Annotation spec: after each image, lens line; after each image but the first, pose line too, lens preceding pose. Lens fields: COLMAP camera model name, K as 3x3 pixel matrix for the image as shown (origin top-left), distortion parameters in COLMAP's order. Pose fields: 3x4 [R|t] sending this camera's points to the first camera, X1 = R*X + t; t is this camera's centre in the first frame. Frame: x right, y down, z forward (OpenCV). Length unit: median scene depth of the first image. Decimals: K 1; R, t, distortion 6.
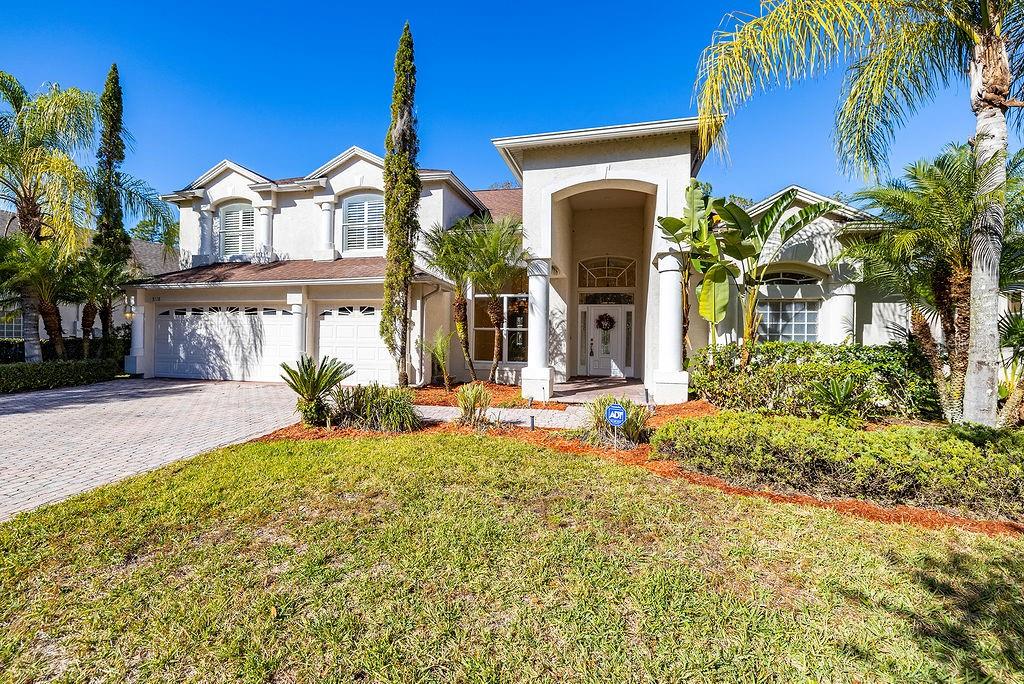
lens RADIAL K [[433.6, 0, 513.4], [0, 433.6, 337.4], [0, 0, 1]] dist [-0.000810, -0.000189]
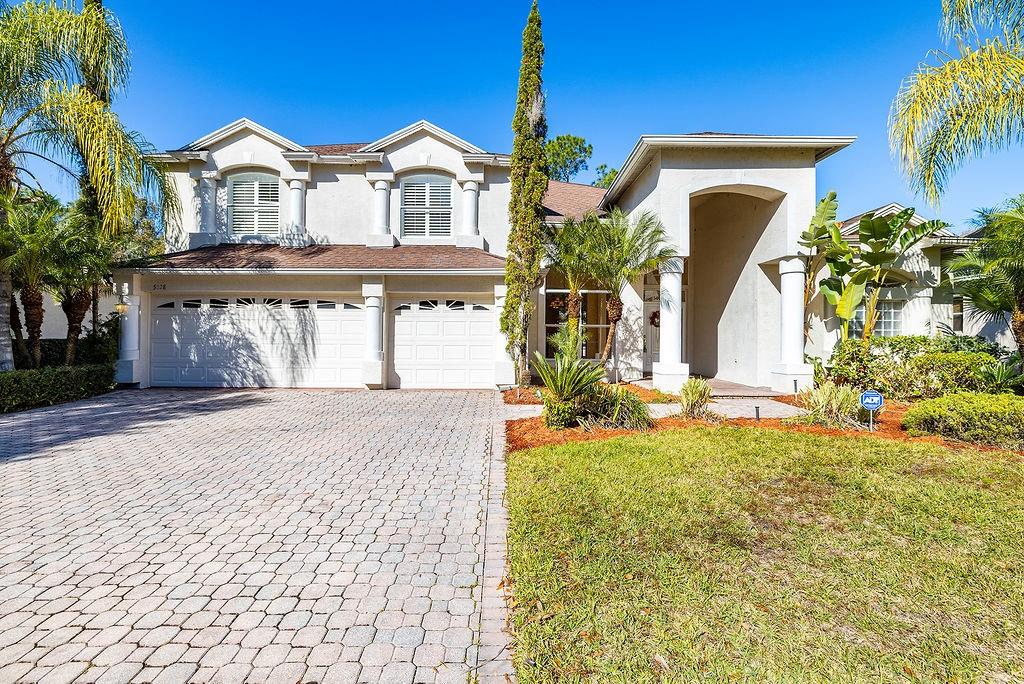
lens RADIAL K [[466.2, 0, 513.7], [0, 466.2, 336.1], [0, 0, 1]] dist [-0.005525, 0.001117]
pose [[0.967405, -0.005029, 0.253183, -0.419726], [0.004875, 0.999987, 0.001232, 0.002212], [-0.253186, 0.000042, 0.967418, 0.025308]]
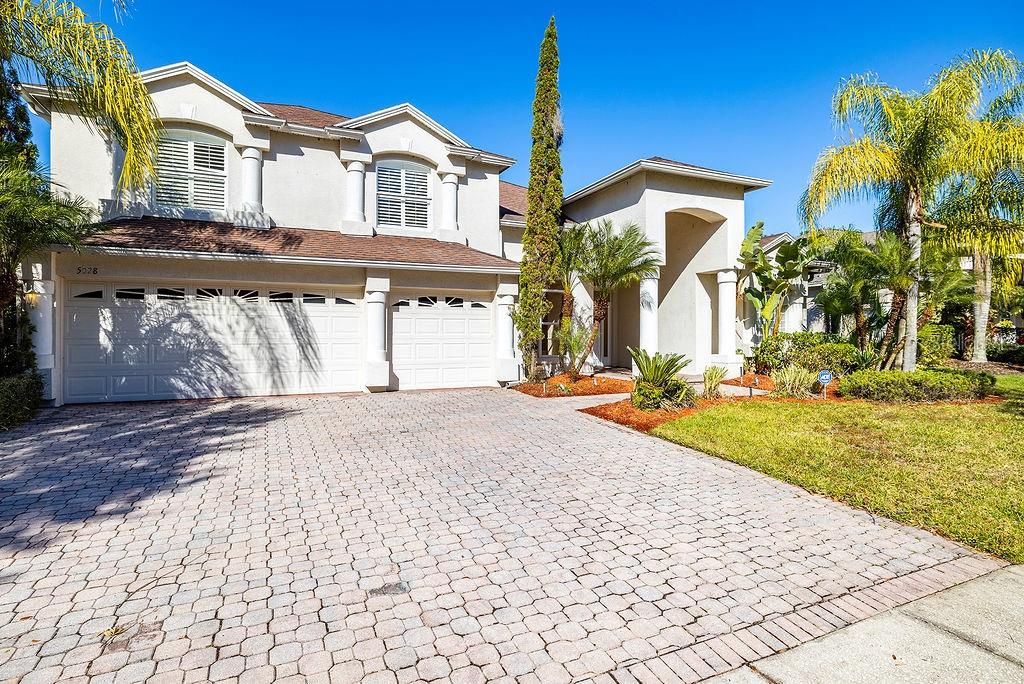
lens RADIAL K [[524.0, 0, 514.5], [0, 524.0, 338.7], [0, 0, 1]] dist [-0.004981, -0.001279]
pose [[0.781801, -0.015465, 0.623336, -0.817631], [0.008396, 0.999863, 0.014277, -0.001141], [-0.623471, -0.005928, 0.781824, 0.080573]]
